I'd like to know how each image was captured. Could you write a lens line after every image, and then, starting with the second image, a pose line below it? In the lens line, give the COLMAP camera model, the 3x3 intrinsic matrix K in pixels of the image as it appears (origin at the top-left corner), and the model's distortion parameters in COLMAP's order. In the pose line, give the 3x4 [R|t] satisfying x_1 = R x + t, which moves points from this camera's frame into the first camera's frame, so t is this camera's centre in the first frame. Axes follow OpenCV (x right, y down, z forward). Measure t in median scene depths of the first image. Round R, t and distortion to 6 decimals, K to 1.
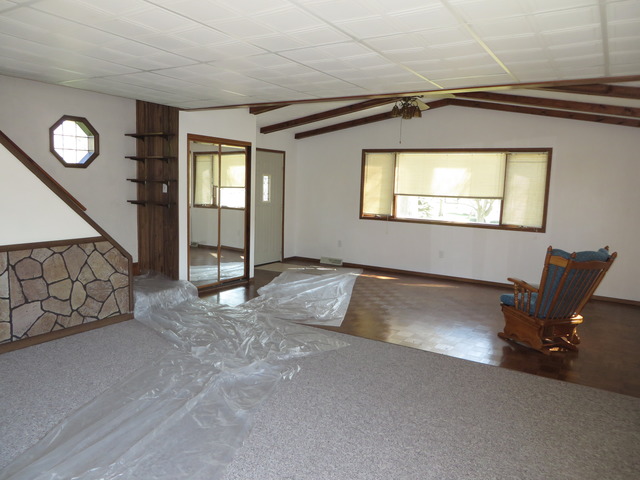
lens RADIAL K [[485.1, 0, 320.0], [0, 485.1, 240.0], [0, 0, 1]] dist [-0.007001, -0.005846]
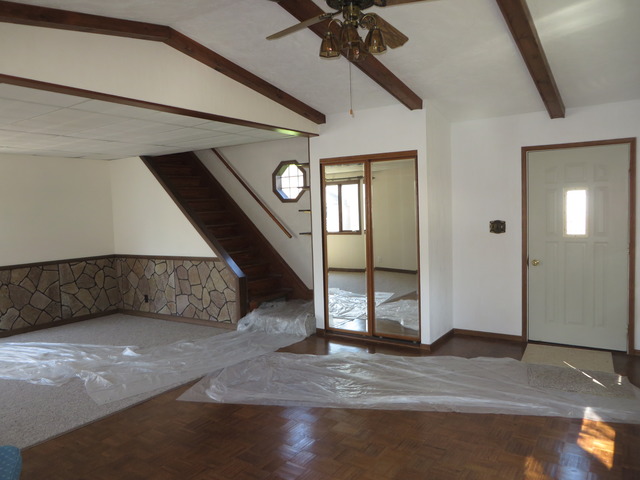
lens RADIAL K [[485.1, 0, 320.0], [0, 485.1, 240.0], [0, 0, 1]] dist [-0.007001, -0.005846]
pose [[-0.034255, 0.037549, -0.998707, 0.848862], [-0.085498, 0.995520, 0.040362, -0.132259], [0.995749, 0.086770, -0.030891, 1.334156]]
